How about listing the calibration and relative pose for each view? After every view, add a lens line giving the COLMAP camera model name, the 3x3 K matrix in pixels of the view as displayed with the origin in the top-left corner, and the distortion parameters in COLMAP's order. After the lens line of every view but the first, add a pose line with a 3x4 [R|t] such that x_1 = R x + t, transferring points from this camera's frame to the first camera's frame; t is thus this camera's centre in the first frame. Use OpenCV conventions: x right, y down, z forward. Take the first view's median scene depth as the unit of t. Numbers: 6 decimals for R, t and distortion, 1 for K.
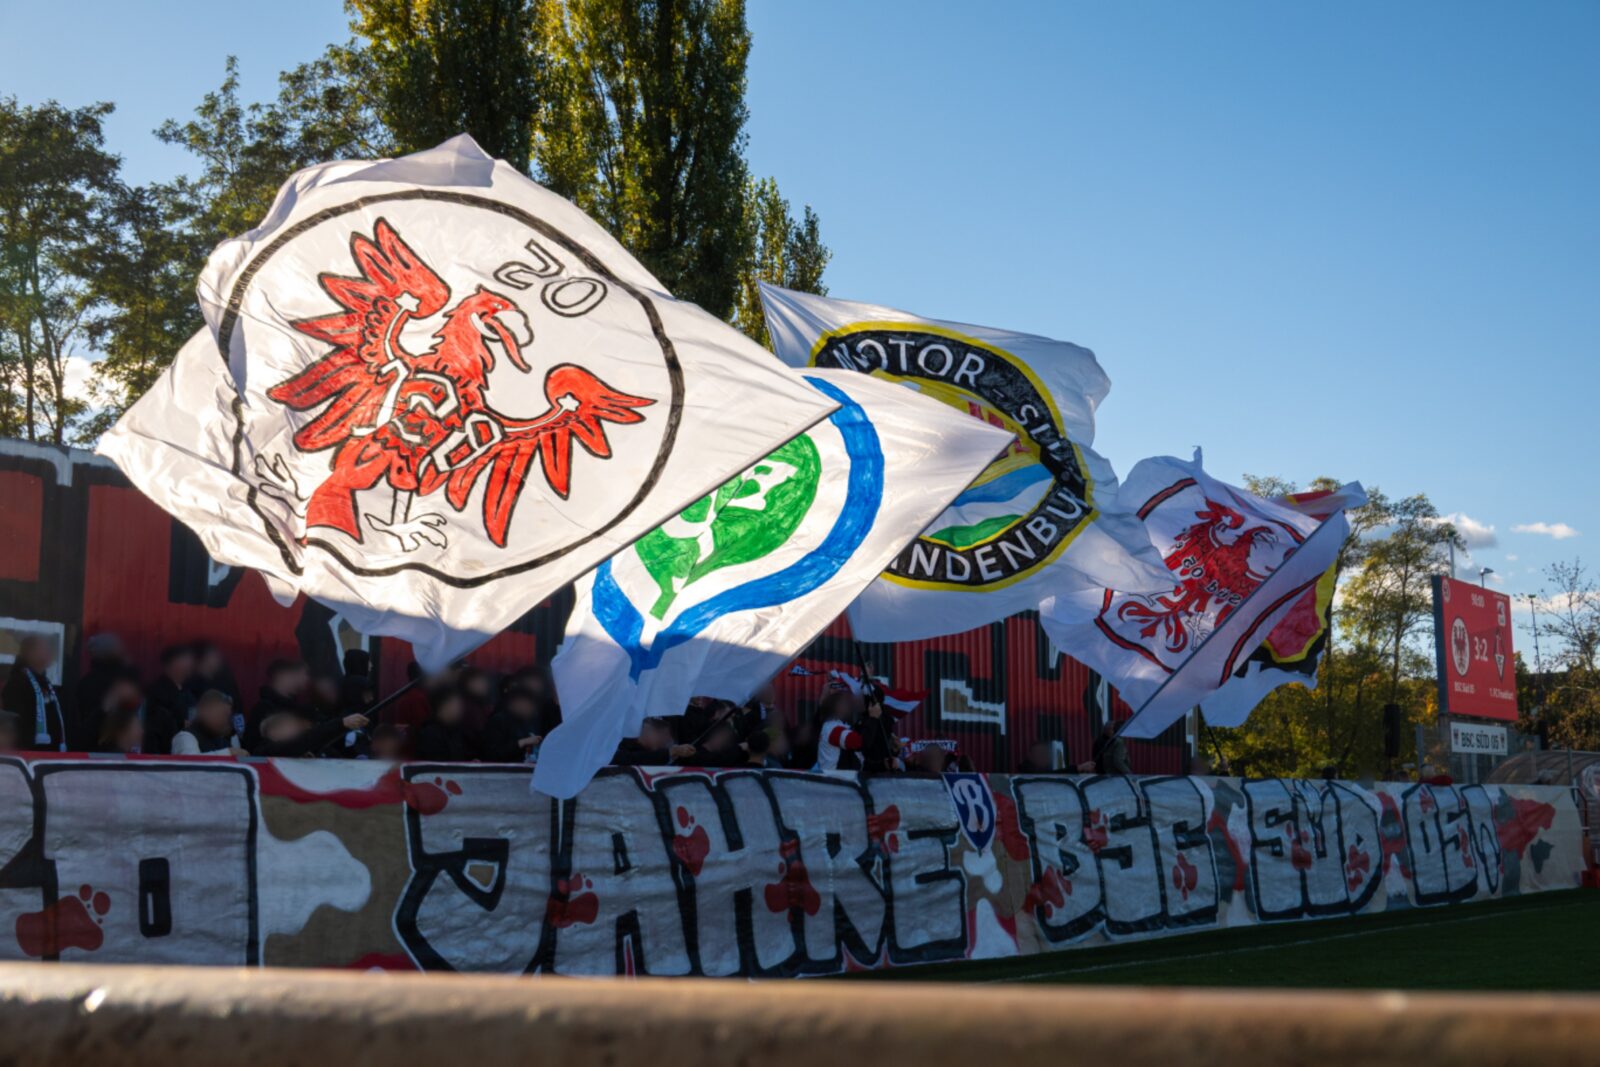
lens RADIAL K [[2150.1, 0, 800.0], [0, 2150.1, 533.5], [0, 0, 1]] dist [-0.008005, 0.023063]
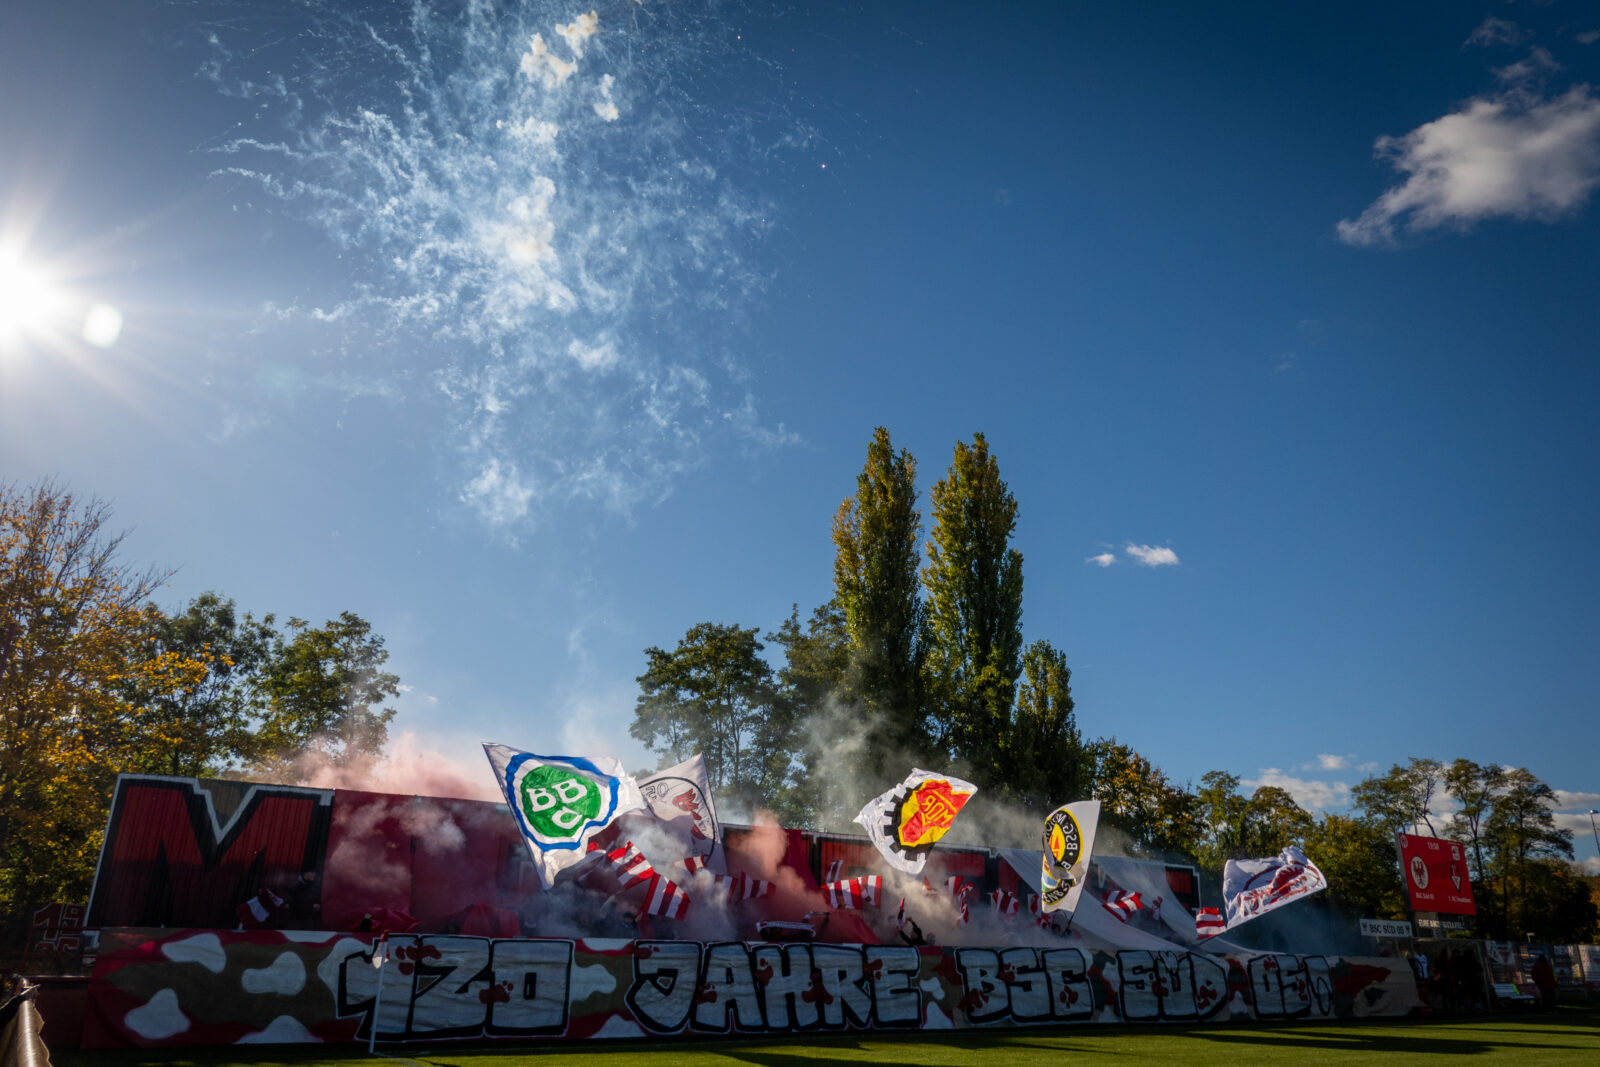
lens RADIAL K [[1078.1, 0, 800.0], [0, 1078.1, 533.5], [0, 0, 1]] dist [0.024819, -0.019347]
pose [[0.933493, -0.093054, -0.346311, 0.379154], [0.012537, 0.973623, -0.227819, -0.060539], [0.358375, 0.208326, 0.910037, -0.242494]]
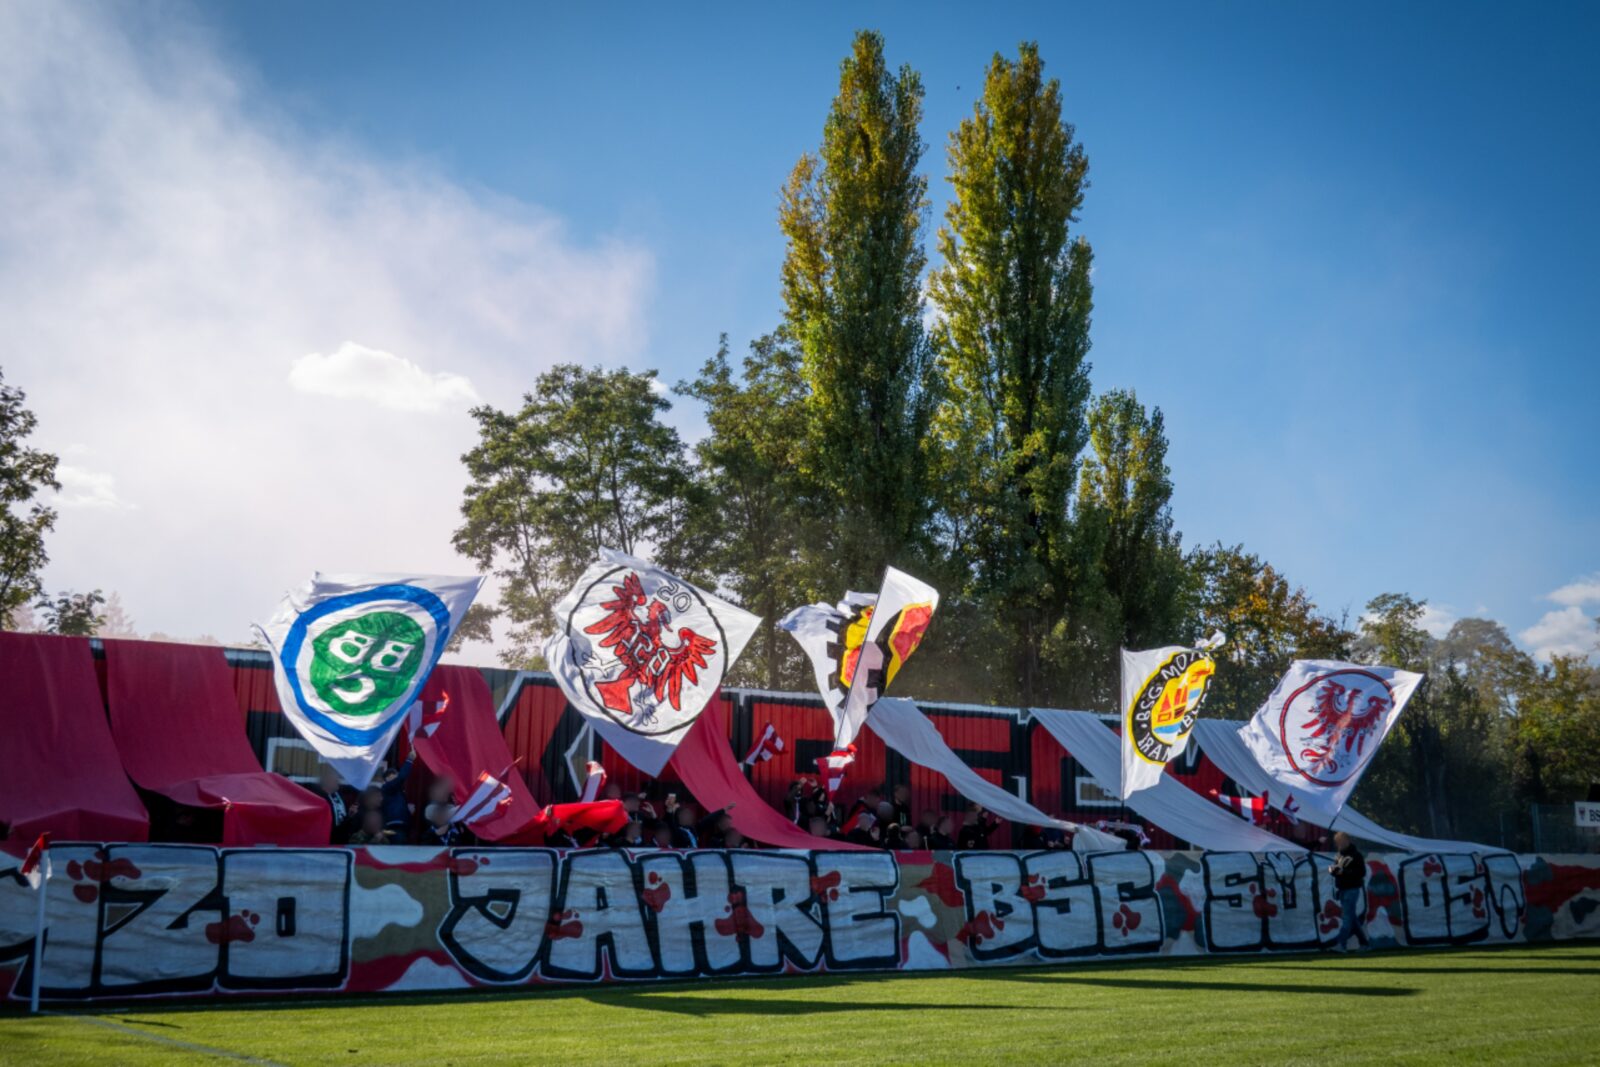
lens RADIAL K [[1787.8, 0, 856.9], [0, 1787.8, 516.0], [0, 0, 1]] dist [-0.016391, 0.036911]
pose [[0.953634, -0.046918, -0.297289, 0.407918], [0.028864, 0.997479, -0.064833, -0.045920], [0.299581, 0.053246, 0.952584, -0.254851]]
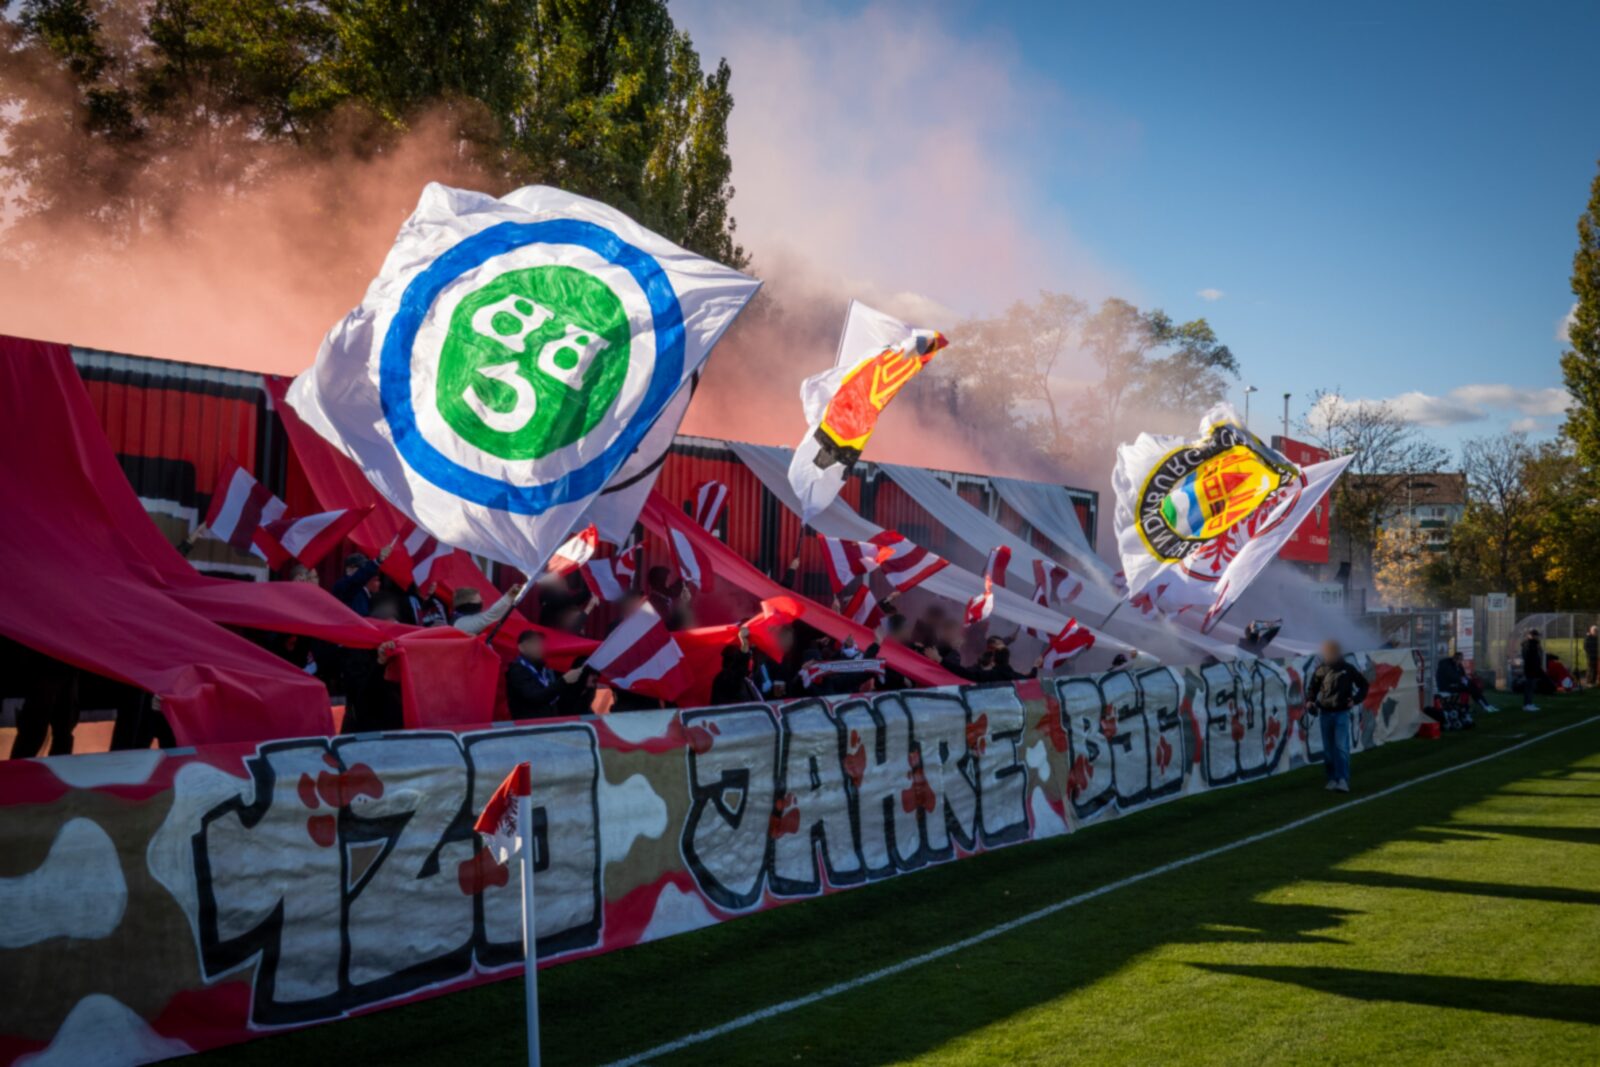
lens RADIAL K [[2063.9, 0, 800.0], [0, 2063.9, 533.5], [0, 0, 1]] dist [0.043257, -0.035238]
pose [[0.992385, 0.040169, 0.116439, -0.167086], [-0.052863, 0.992736, 0.108073, -0.077657], [-0.111252, -0.113405, 0.987301, -0.087423]]
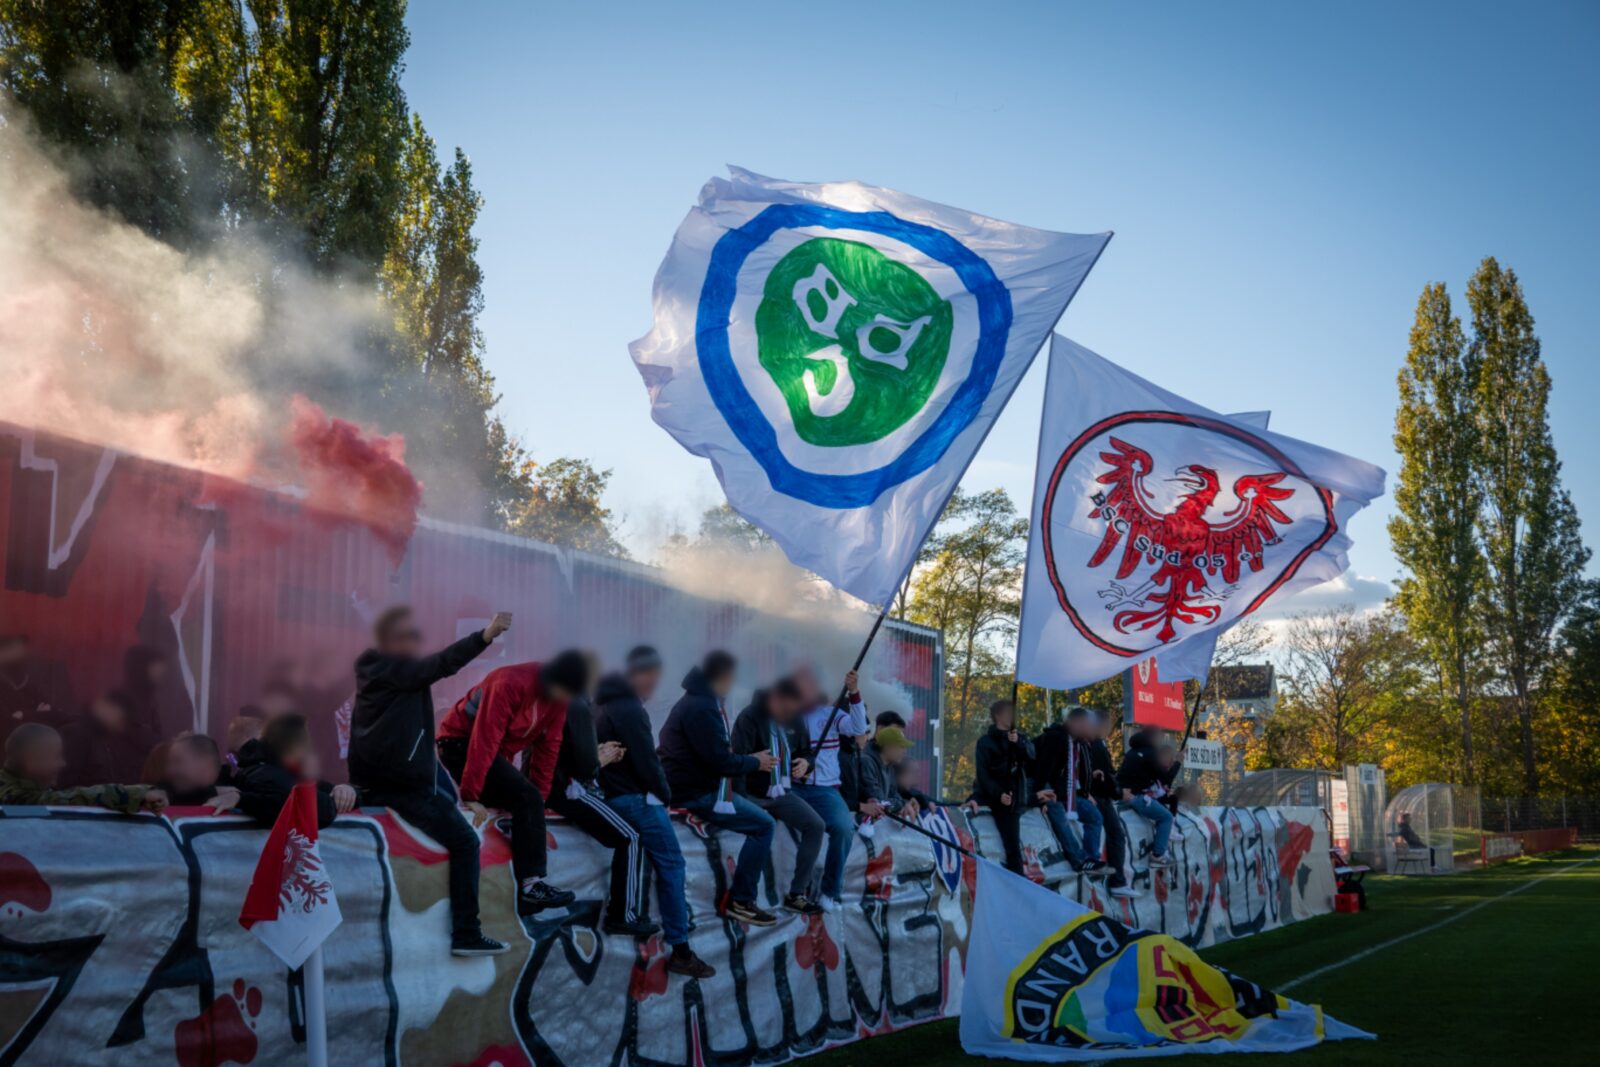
lens RADIAL K [[2288.7, 0, 800.0], [0, 2288.7, 533.5], [0, 0, 1]] dist [0.013377, 0.096054]
pose [[0.973787, 0.034439, 0.224840, -0.178544], [-0.036750, 0.999306, 0.006102, -0.004916], [-0.224474, -0.014205, 0.974377, 0.083761]]
